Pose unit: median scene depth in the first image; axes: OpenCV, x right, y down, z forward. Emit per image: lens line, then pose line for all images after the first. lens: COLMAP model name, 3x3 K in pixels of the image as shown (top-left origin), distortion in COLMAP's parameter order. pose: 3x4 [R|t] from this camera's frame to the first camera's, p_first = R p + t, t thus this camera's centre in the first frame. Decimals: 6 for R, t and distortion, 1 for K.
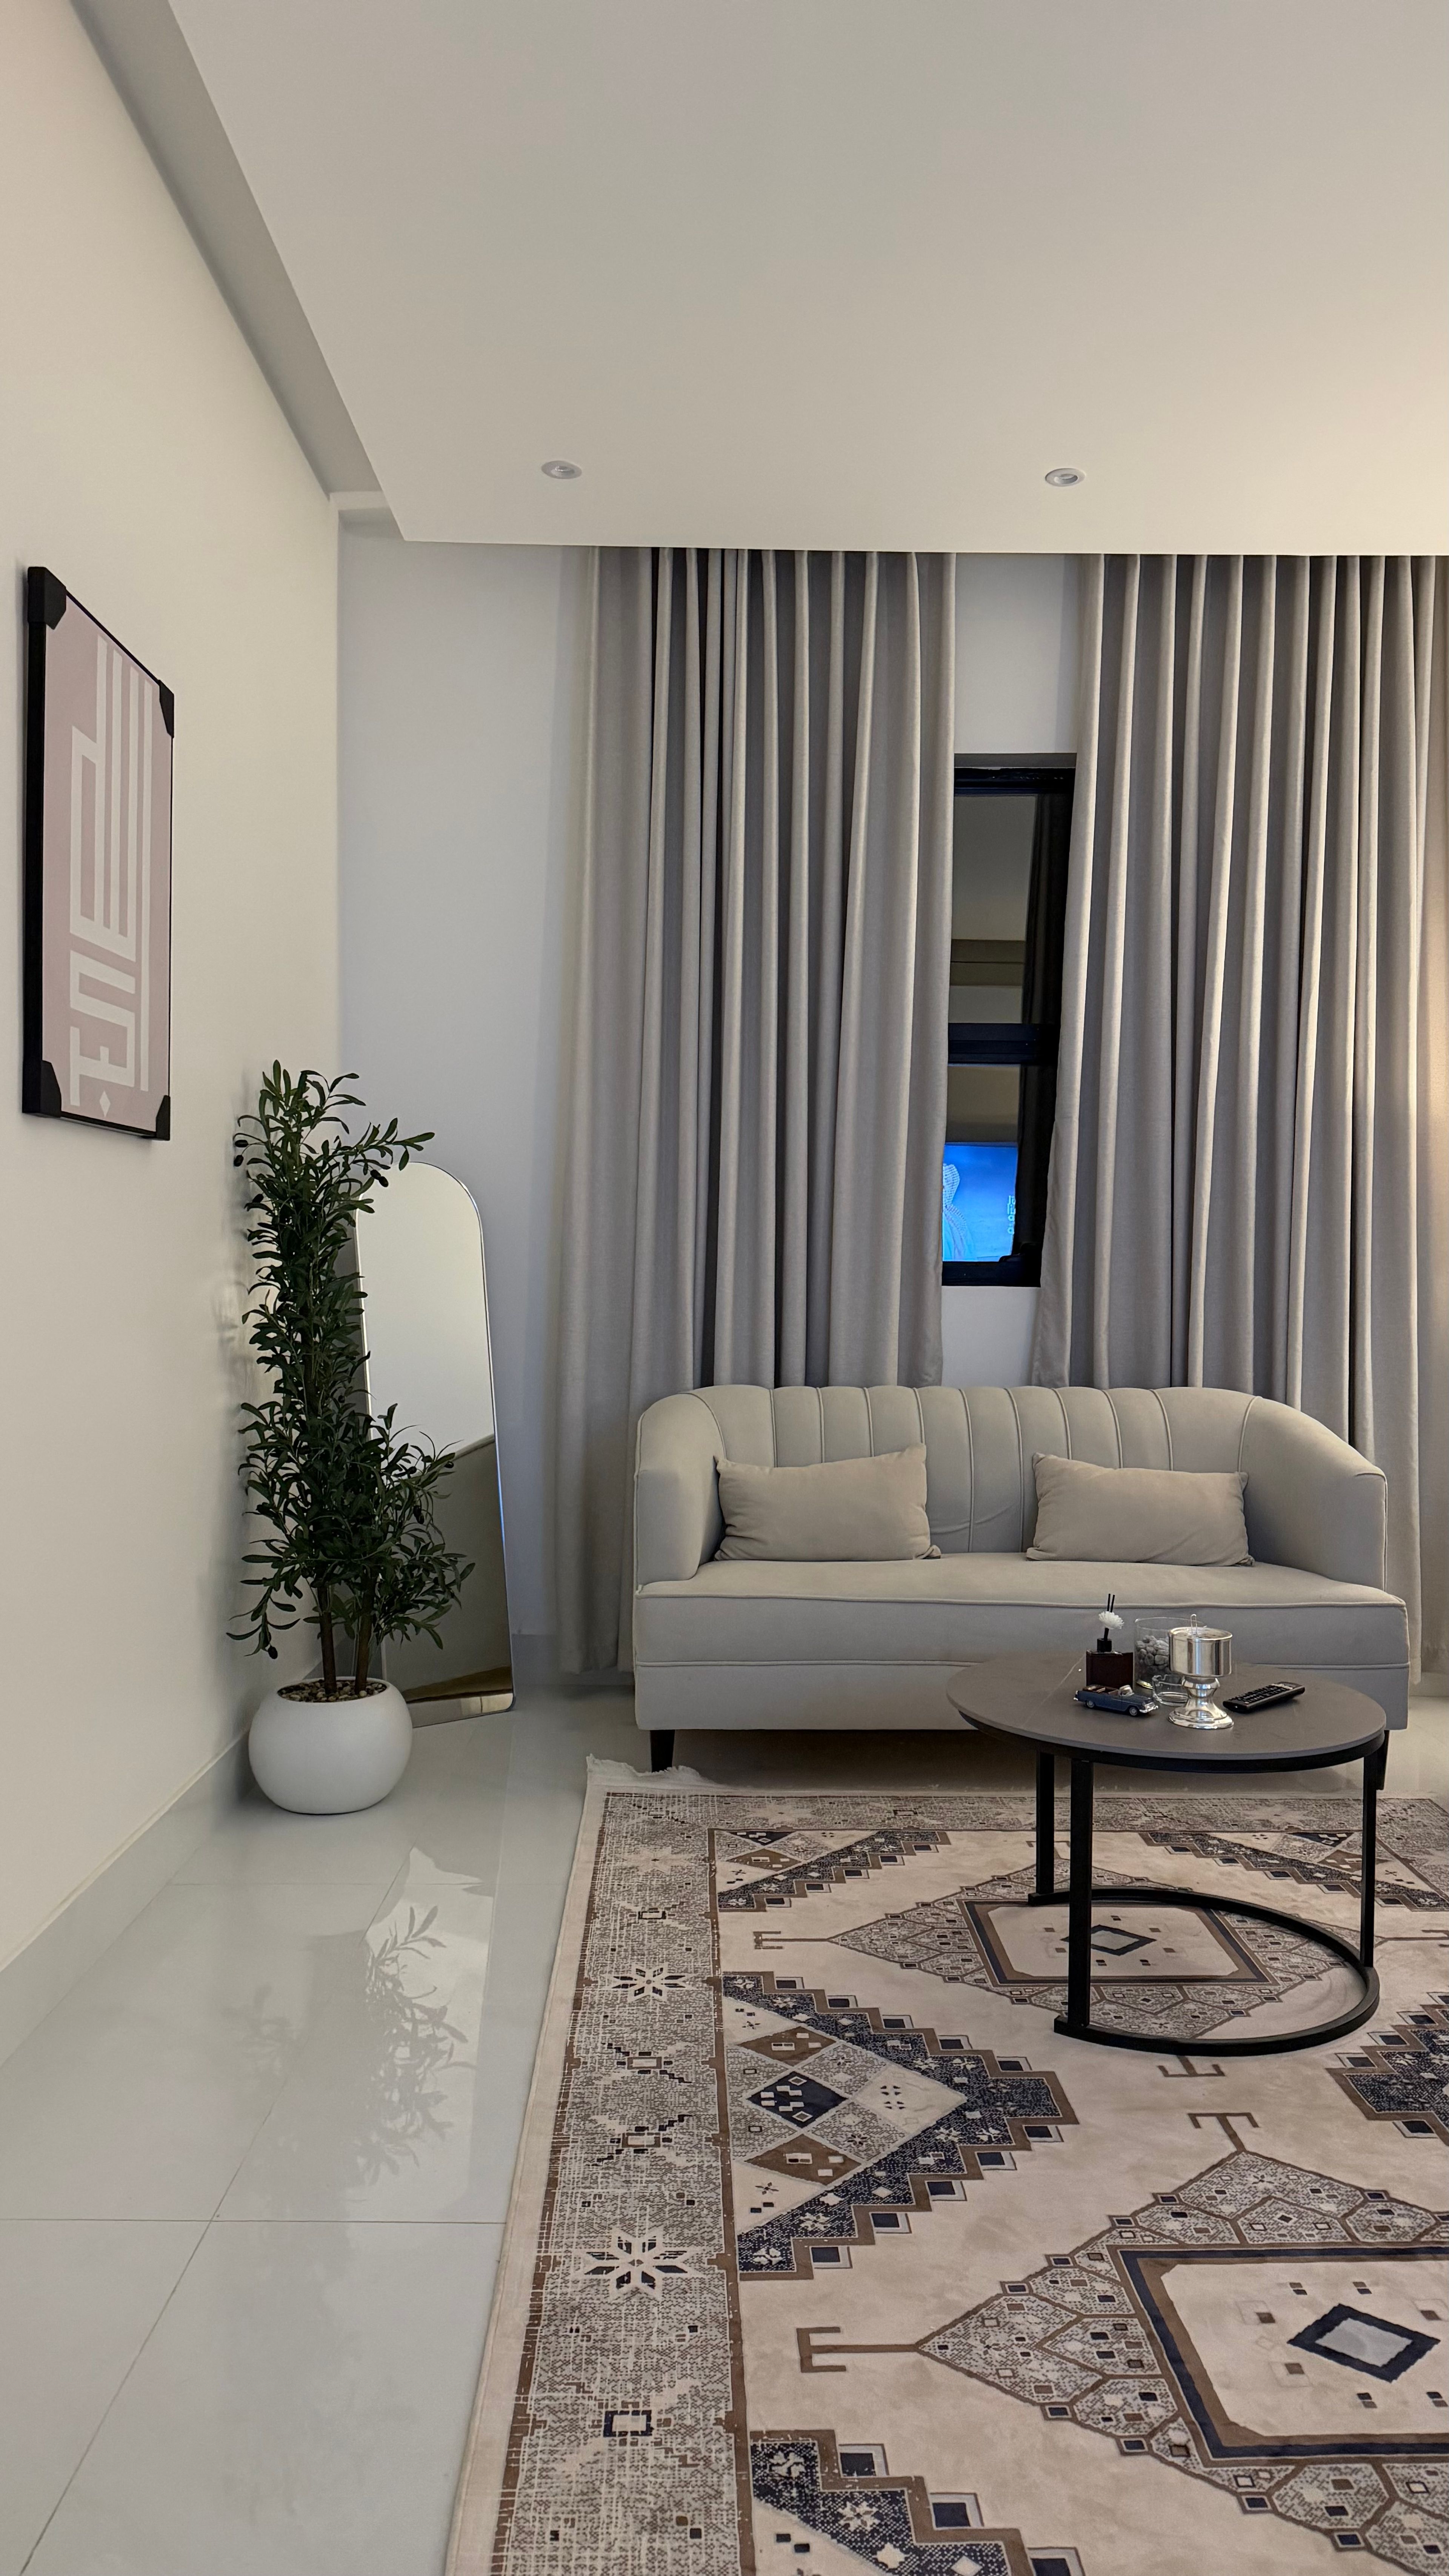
lens RADIAL K [[1807.3, 0, 728.2], [0, 1807.3, 1283.7], [0, 0, 1]] dist [0.020253, -0.041596]
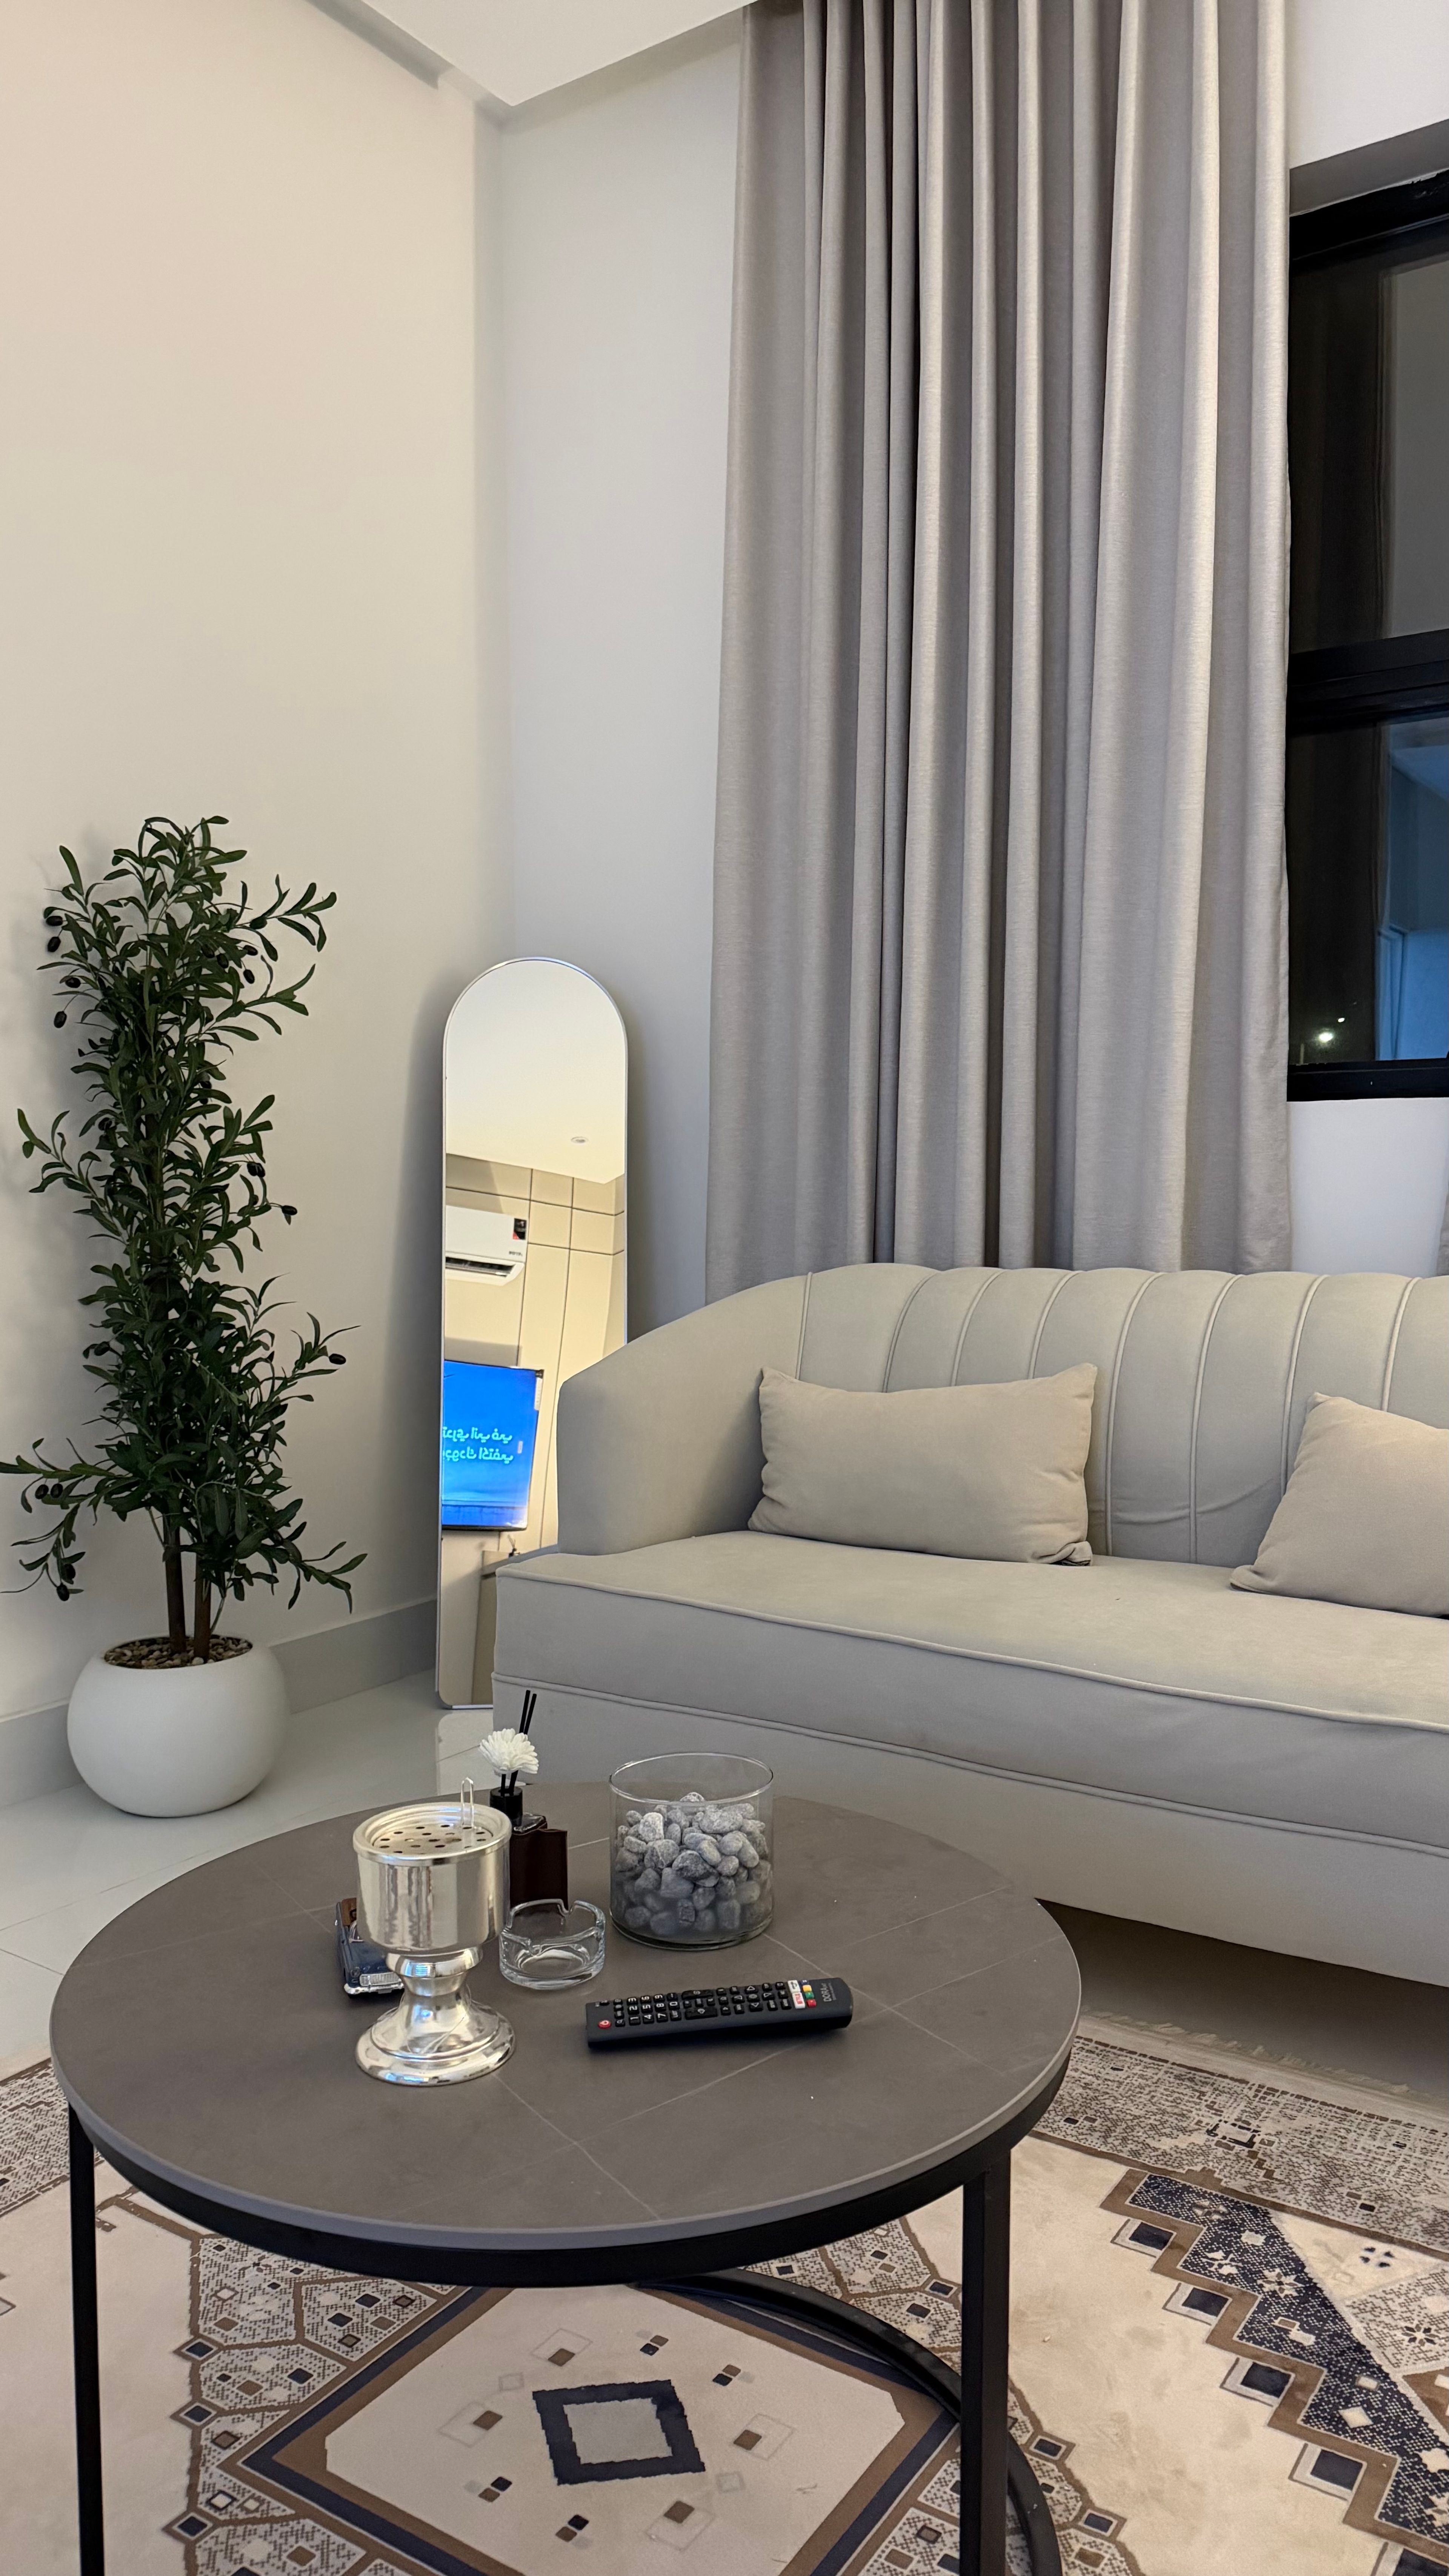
lens RADIAL K [[1849.1, 0, 698.8], [0, 1849.1, 1290.9], [0, 0, 1]] dist [-0.007065, 0.000974]
pose [[0.815142, 0.021343, -0.578868, 0.549283], [0.008187, 0.998797, 0.048354, 0.056919], [0.579204, -0.044155, 0.813986, 0.717951]]
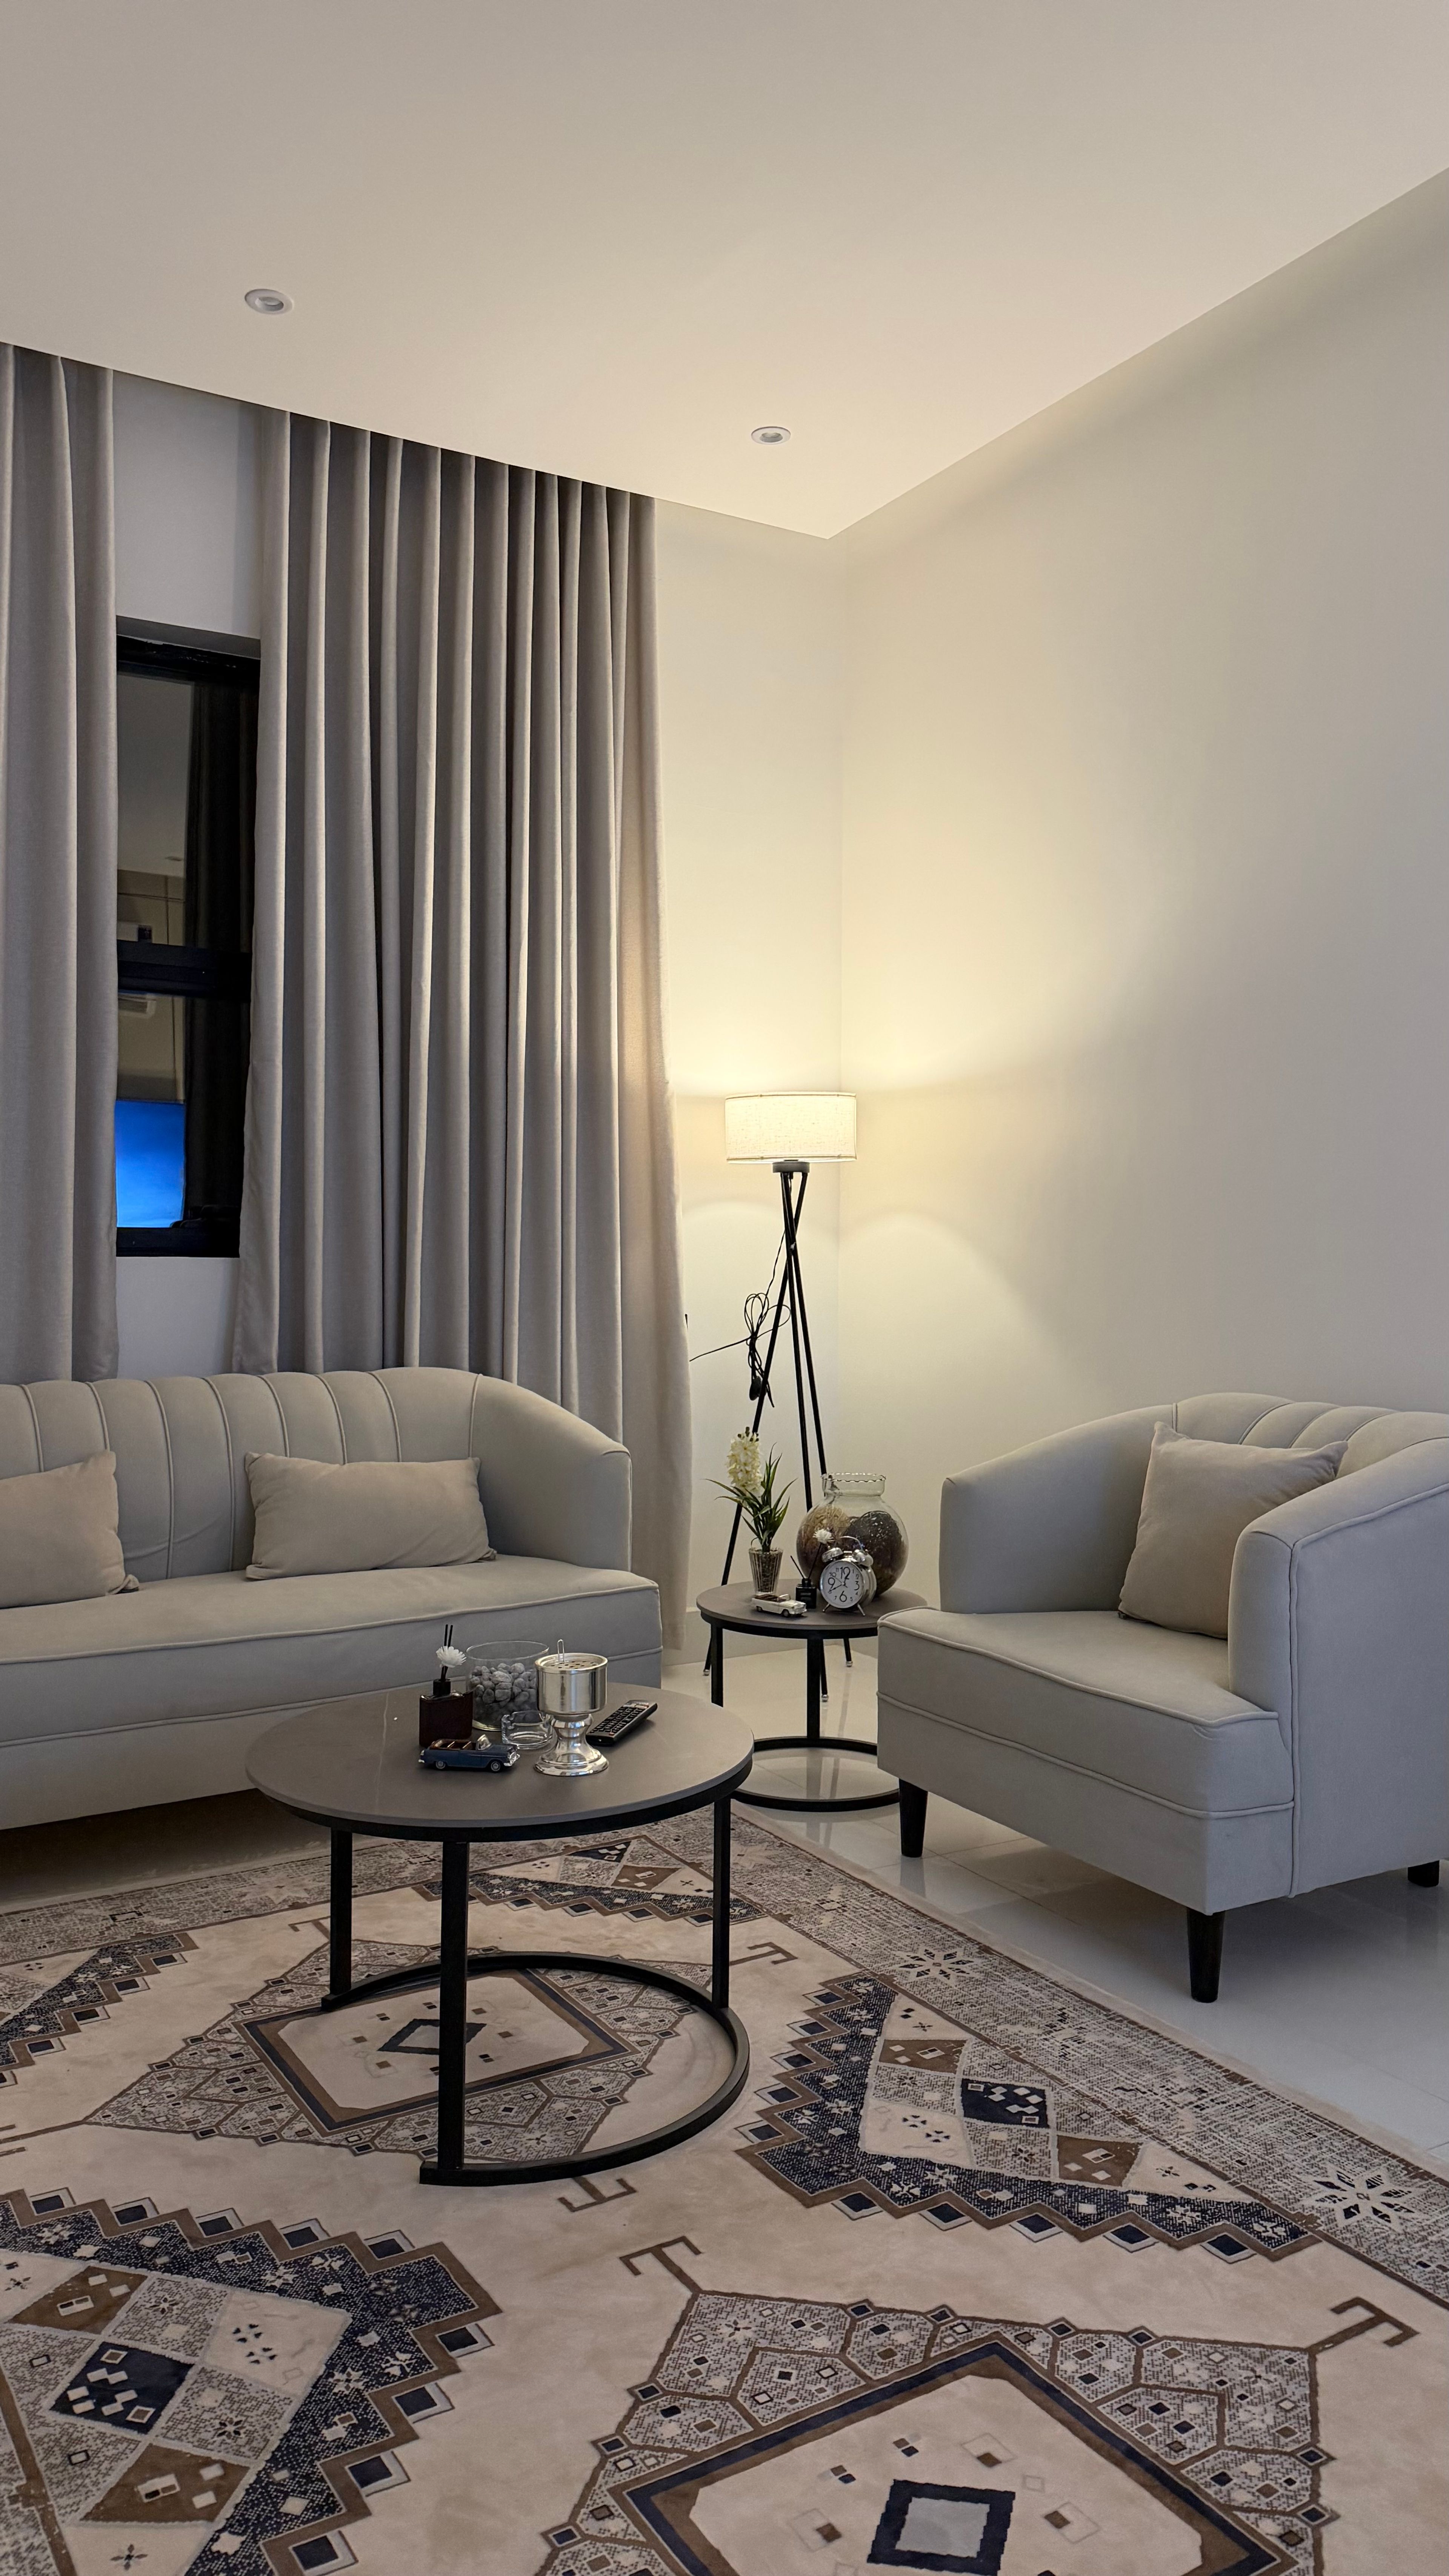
lens RADIAL K [[1818.7, 0, 714.5], [0, 1818.7, 1273.2], [0, 0, 1]] dist [0.017726, -0.020594]
pose [[0.866500, -0.011743, 0.499040, -0.103327], [0.007077, 0.999912, 0.011241, 0.002354], [-0.499128, -0.006209, 0.866506, 0.234241]]
